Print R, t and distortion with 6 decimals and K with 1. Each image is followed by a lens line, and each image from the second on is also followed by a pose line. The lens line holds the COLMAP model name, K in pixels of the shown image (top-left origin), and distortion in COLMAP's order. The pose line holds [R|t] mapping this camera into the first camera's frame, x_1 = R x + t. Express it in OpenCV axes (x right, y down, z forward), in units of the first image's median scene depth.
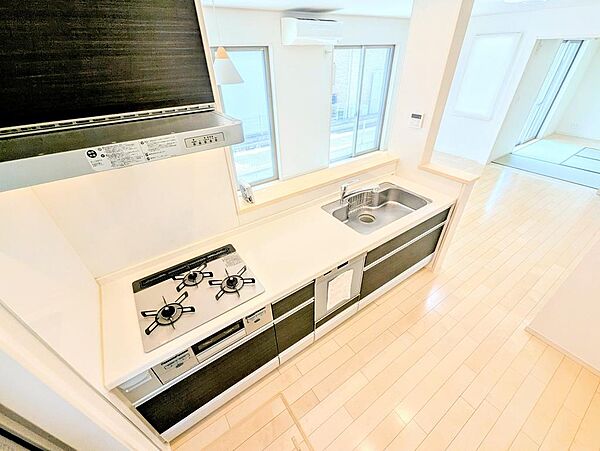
lens RADIAL K [[251.4, 0, 299.3], [0, 251.4, 229.2], [0, 0, 1]] dist [-0.000384, -0.001102]
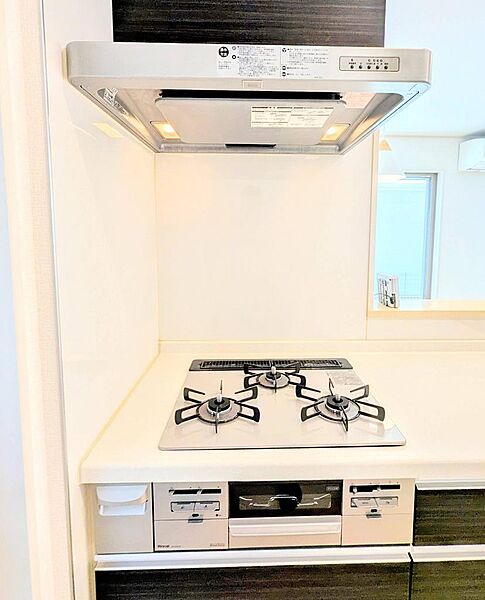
lens RADIAL K [[308.5, 0, 253.2], [0, 308.5, 300.0], [0, 0, 1]] dist [0.000975, -0.000586]
pose [[0.839138, 0.081139, -0.537832, -0.086576], [-0.333192, 0.858248, -0.390376, 0.320051], [0.429919, 0.506781, 0.747224, 0.336632]]
